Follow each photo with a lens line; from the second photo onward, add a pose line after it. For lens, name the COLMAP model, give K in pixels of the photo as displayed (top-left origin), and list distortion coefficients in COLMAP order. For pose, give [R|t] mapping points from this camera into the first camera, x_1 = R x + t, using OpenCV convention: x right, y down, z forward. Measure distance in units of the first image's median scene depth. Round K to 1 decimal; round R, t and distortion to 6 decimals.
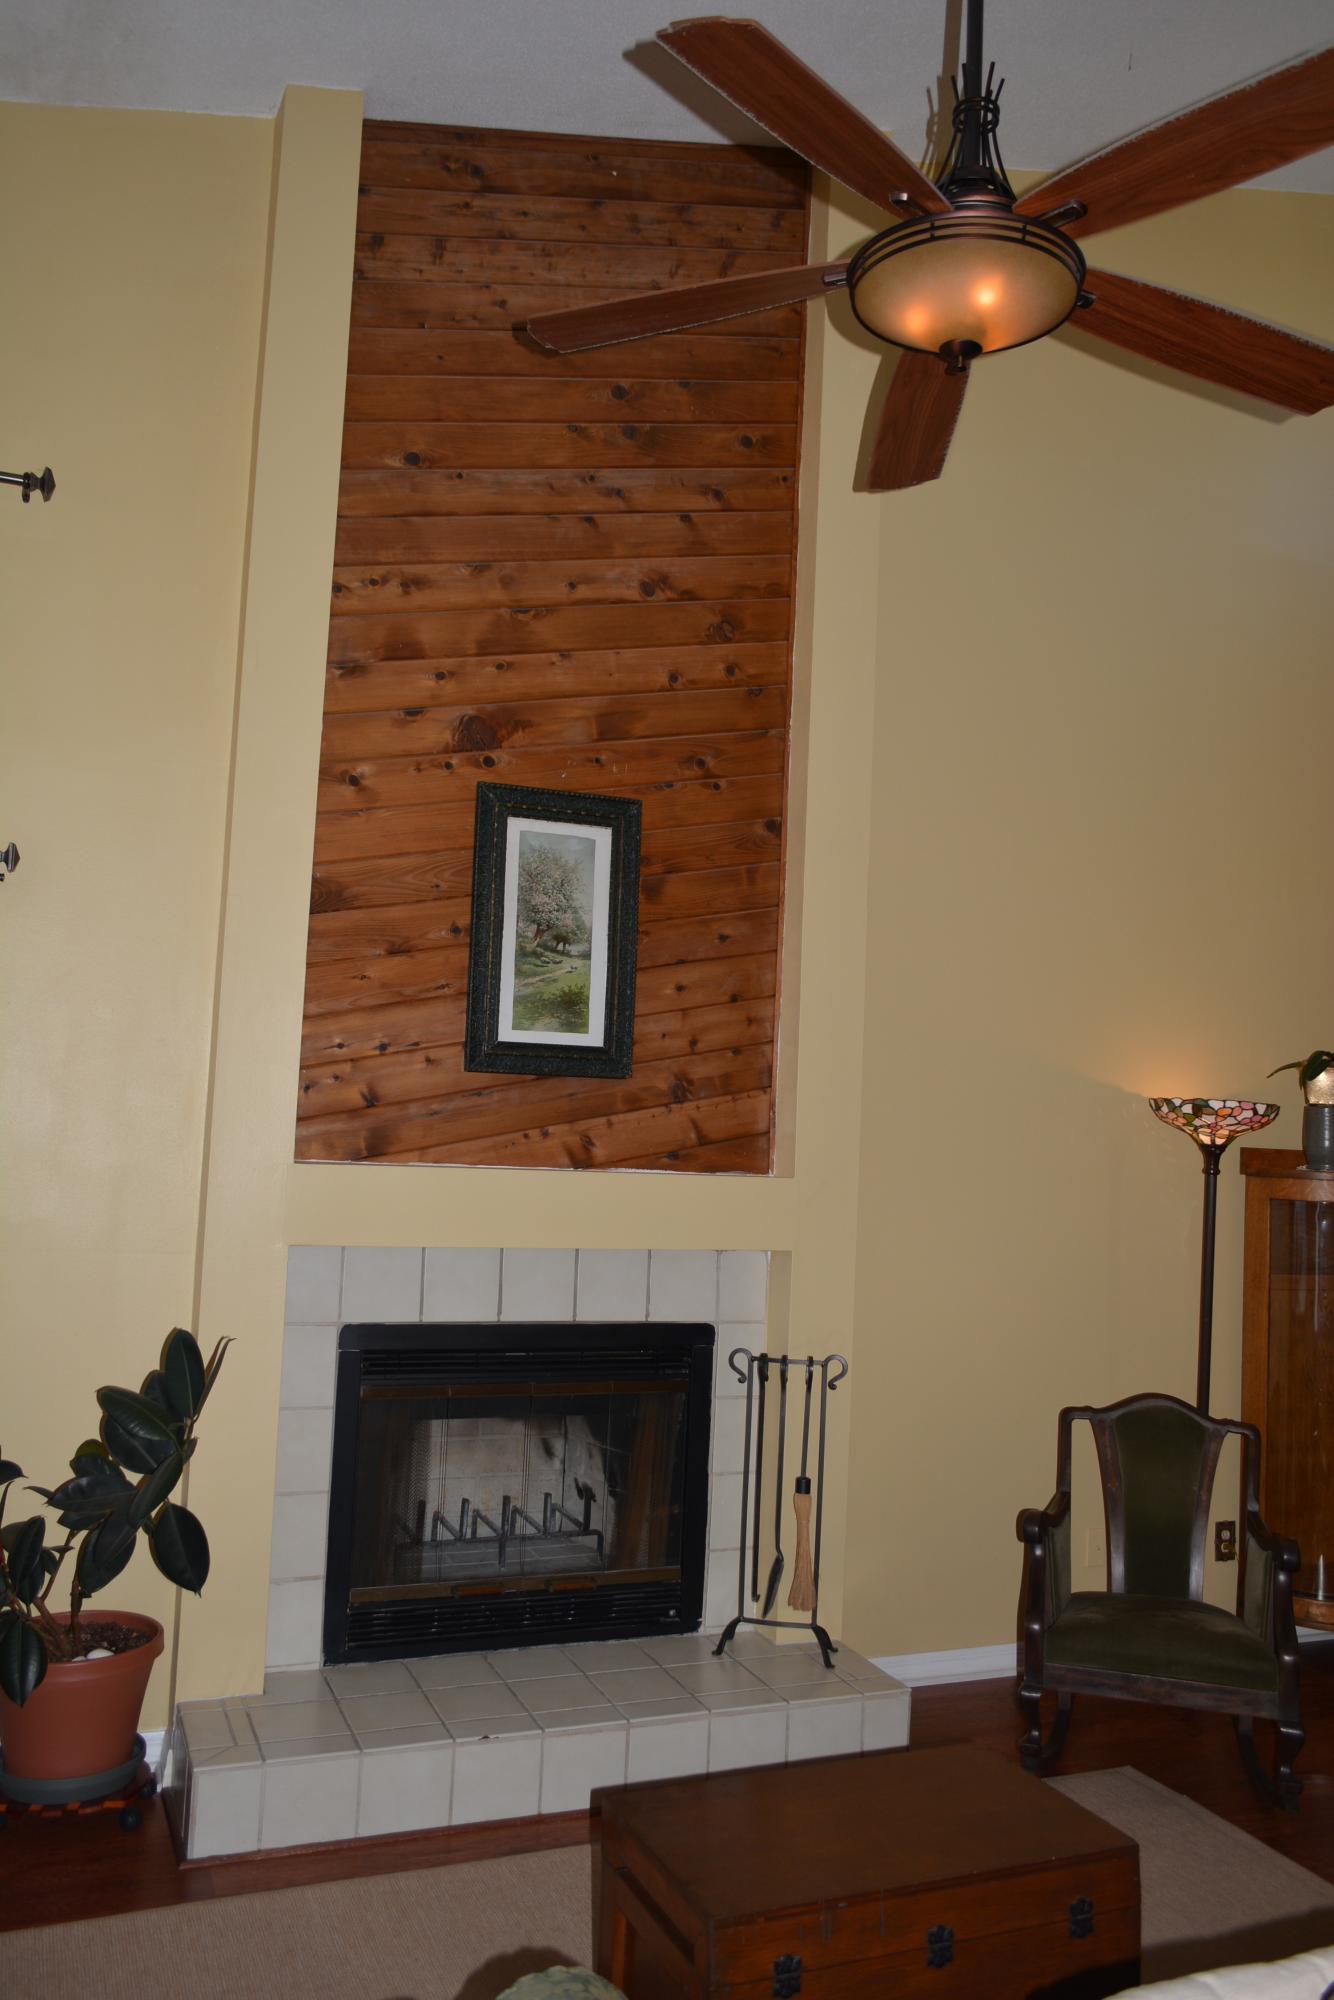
lens RADIAL K [[1563.0, 0, 667.0], [0, 1563.0, 1000.0], [0, 0, 1]] dist [-0.012305, 0.007688]
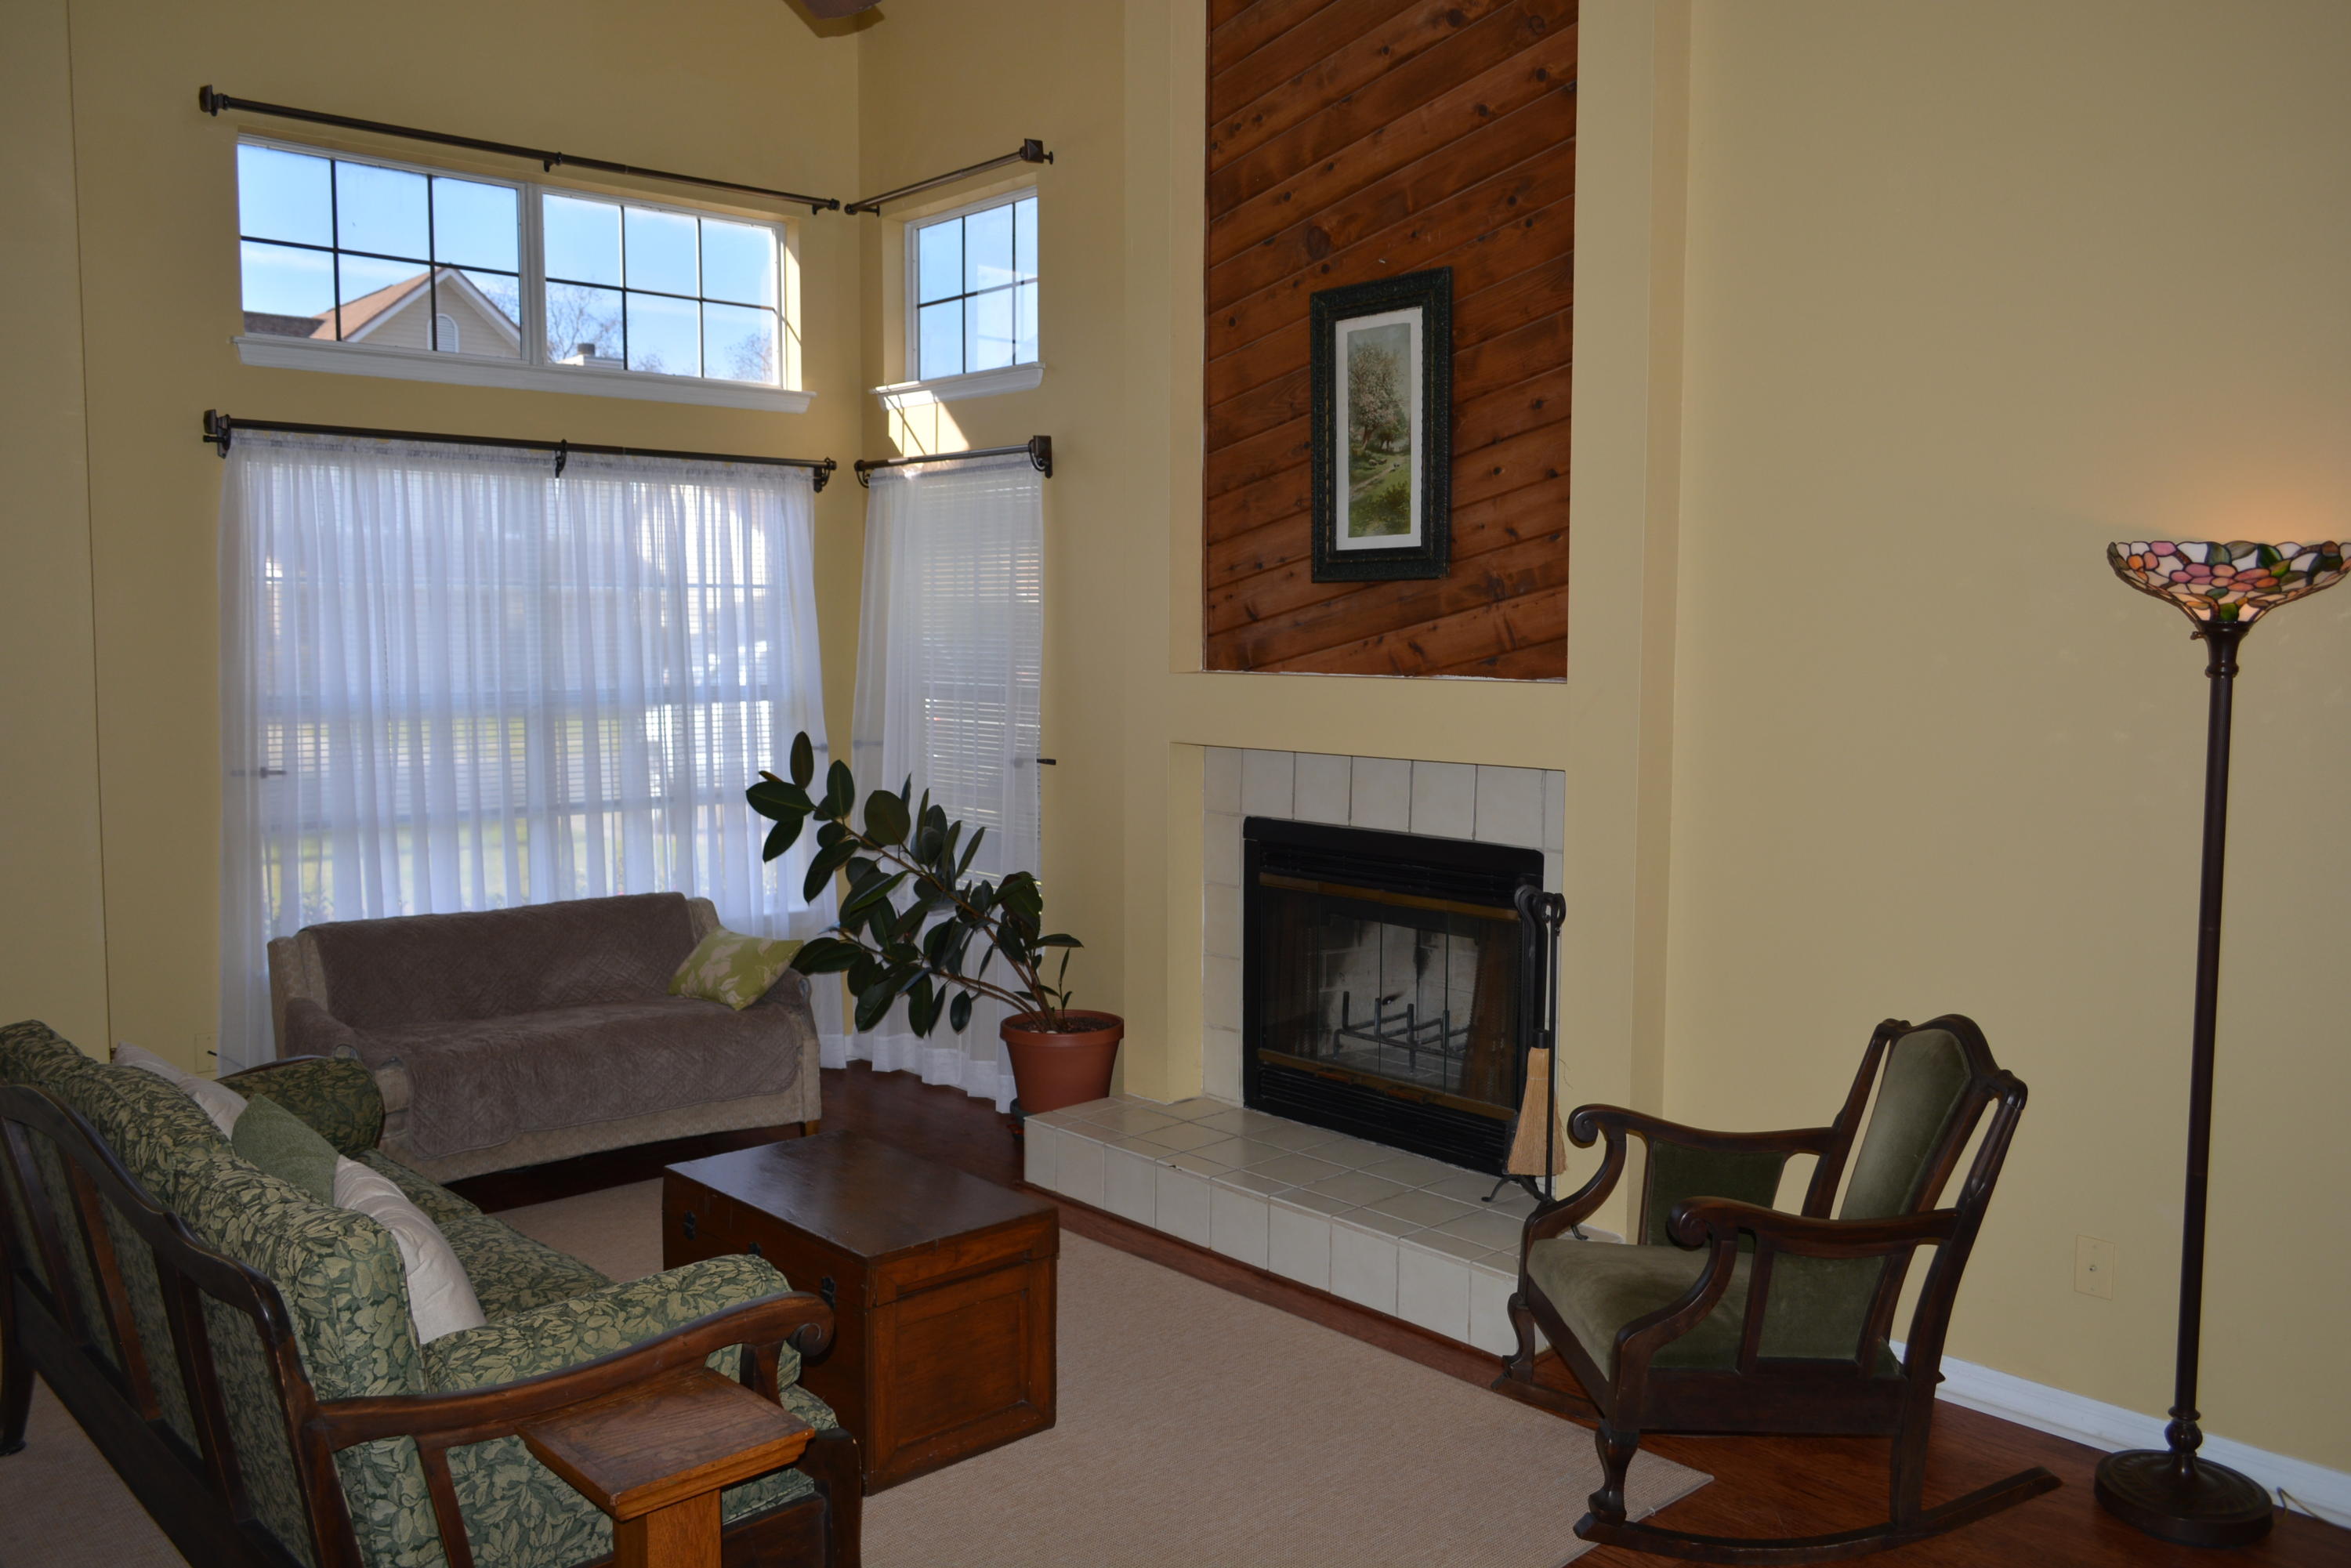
lens RADIAL K [[1837.3, 0, 1159.1], [0, 1837.3, 776.3], [0, 0, 1]] dist [-0.012305, 0.007688]
pose [[0.332994, 0.034948, -0.942281, 0.957174], [0.090496, 0.993515, 0.068829, 0.077681], [0.938576, -0.108193, 0.327672, 0.482597]]
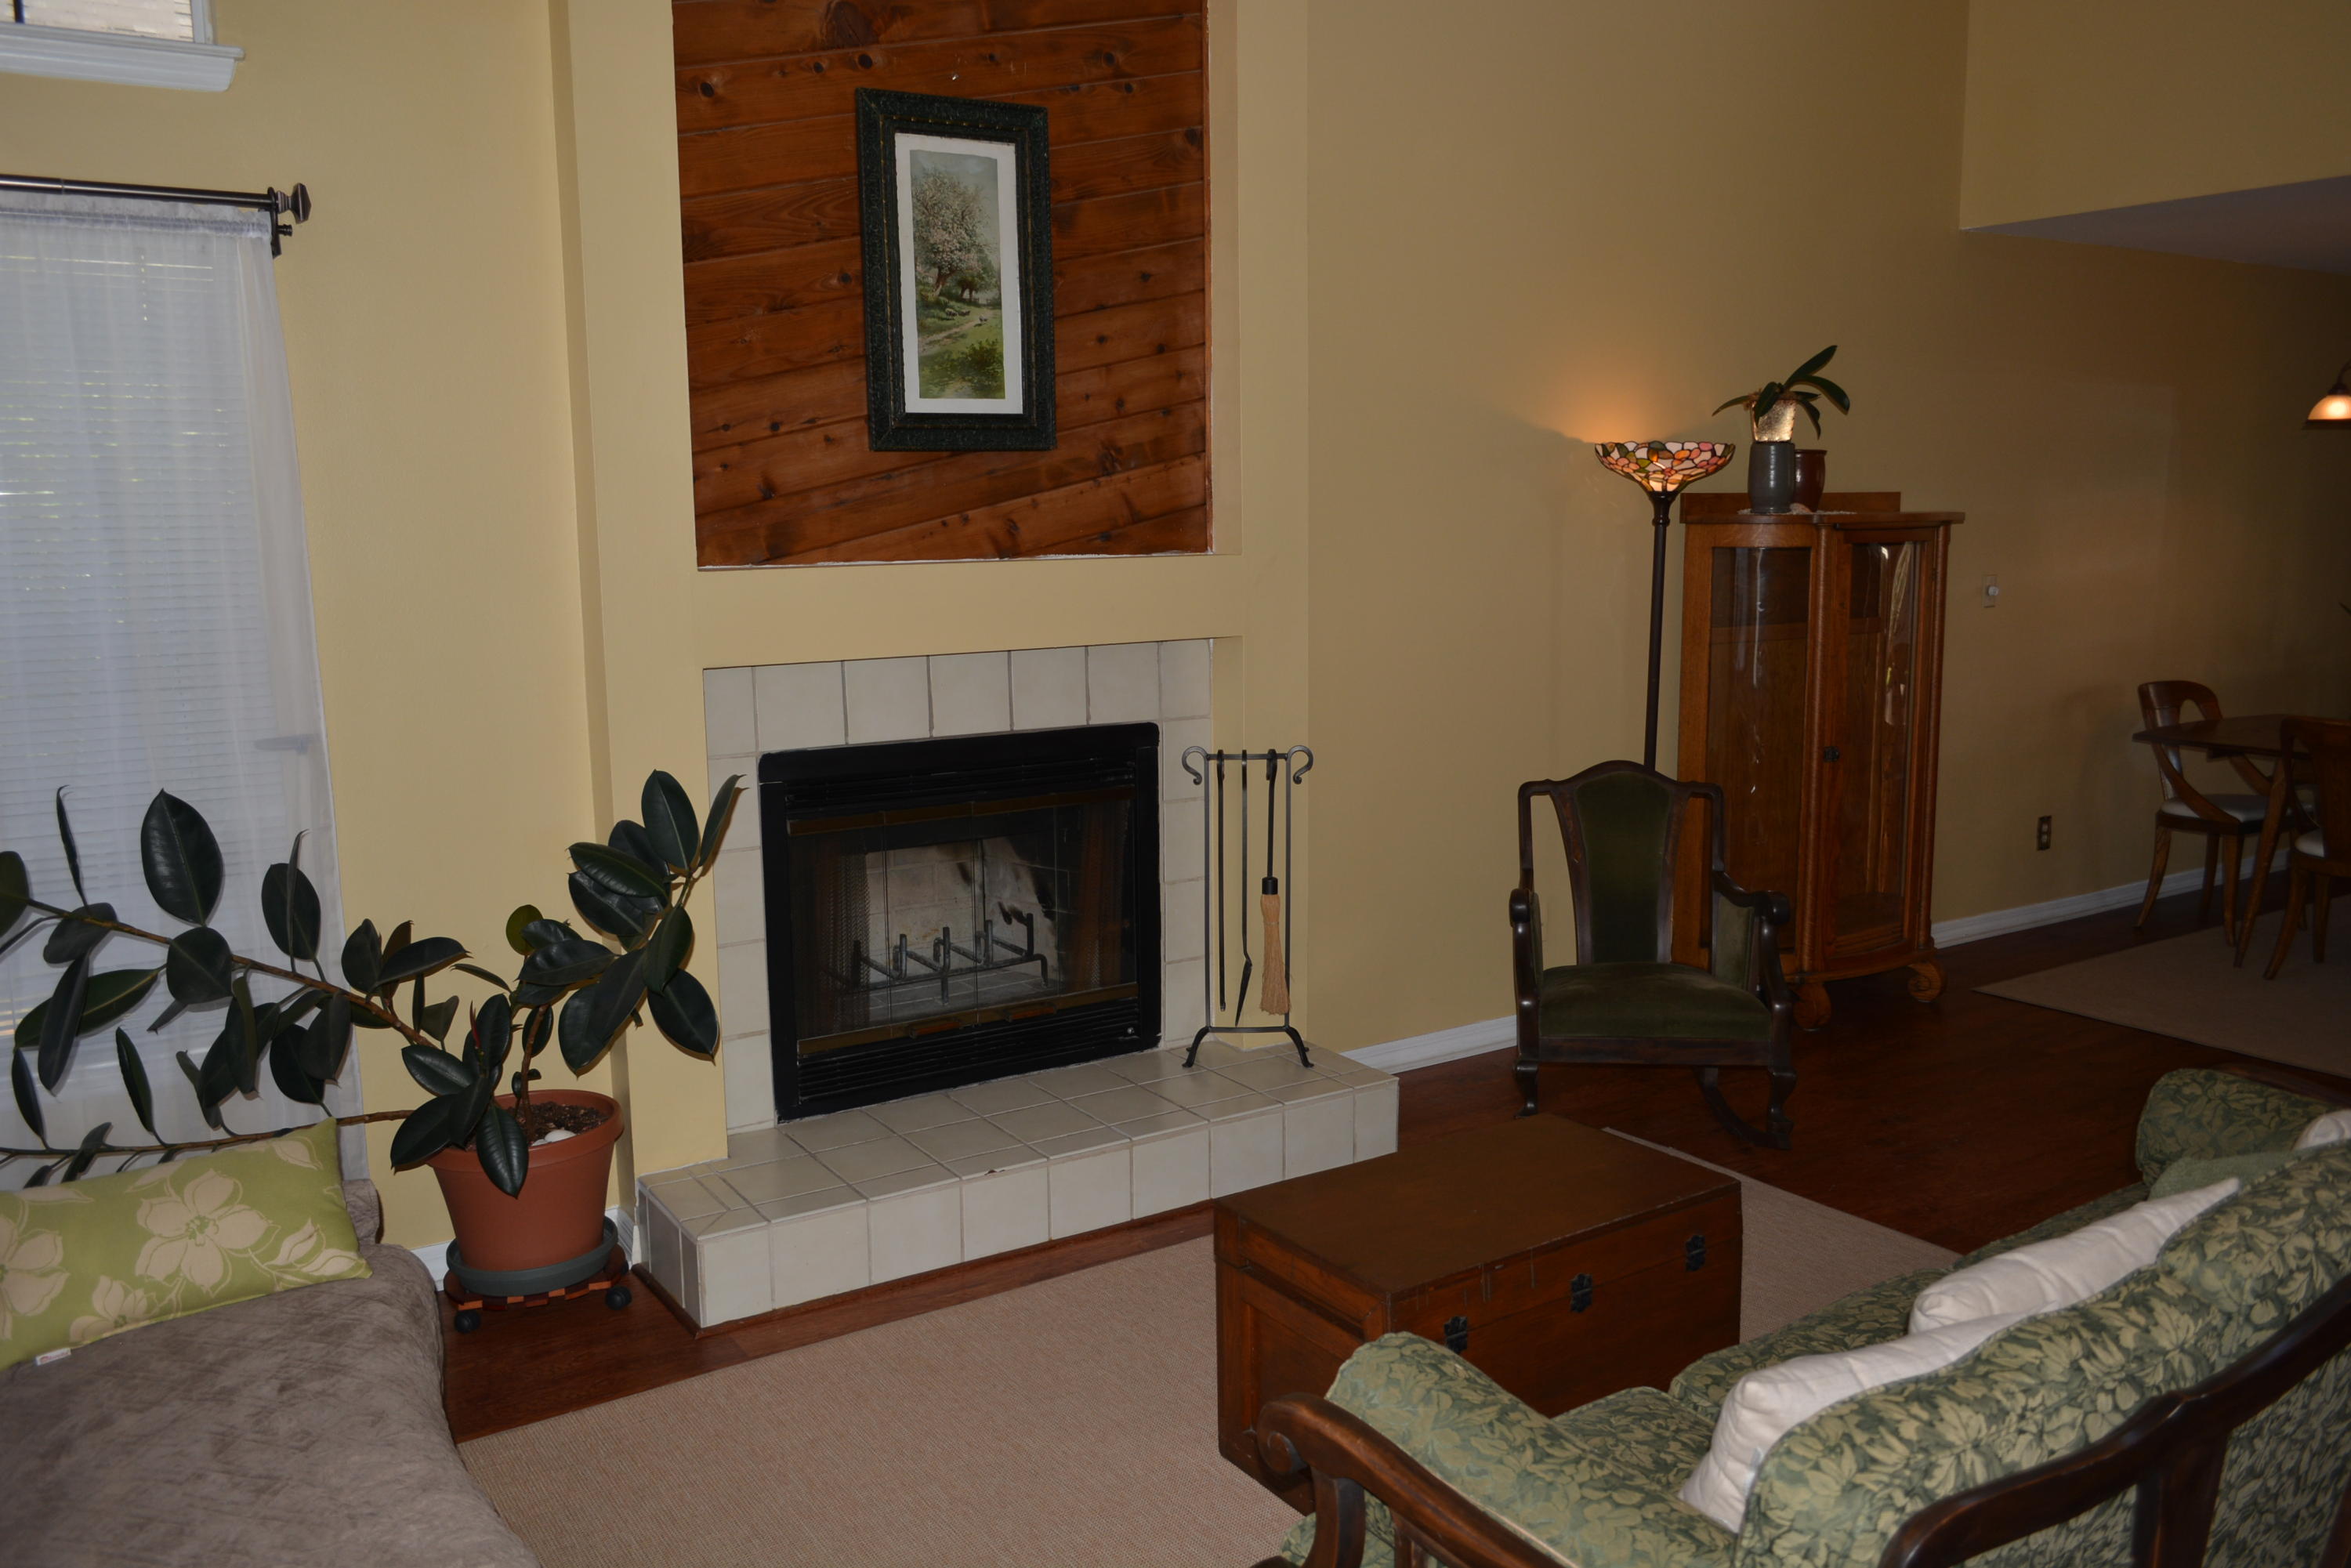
lens RADIAL K [[1837.3, 0, 1159.1], [0, 1837.3, 776.3], [0, 0, 1]] dist [-0.012305, 0.007688]
pose [[0.982535, -0.079803, 0.168093, -0.153350], [0.039183, 0.971842, 0.232354, -0.007725], [-0.181903, -0.221710, 0.957996, -0.016837]]
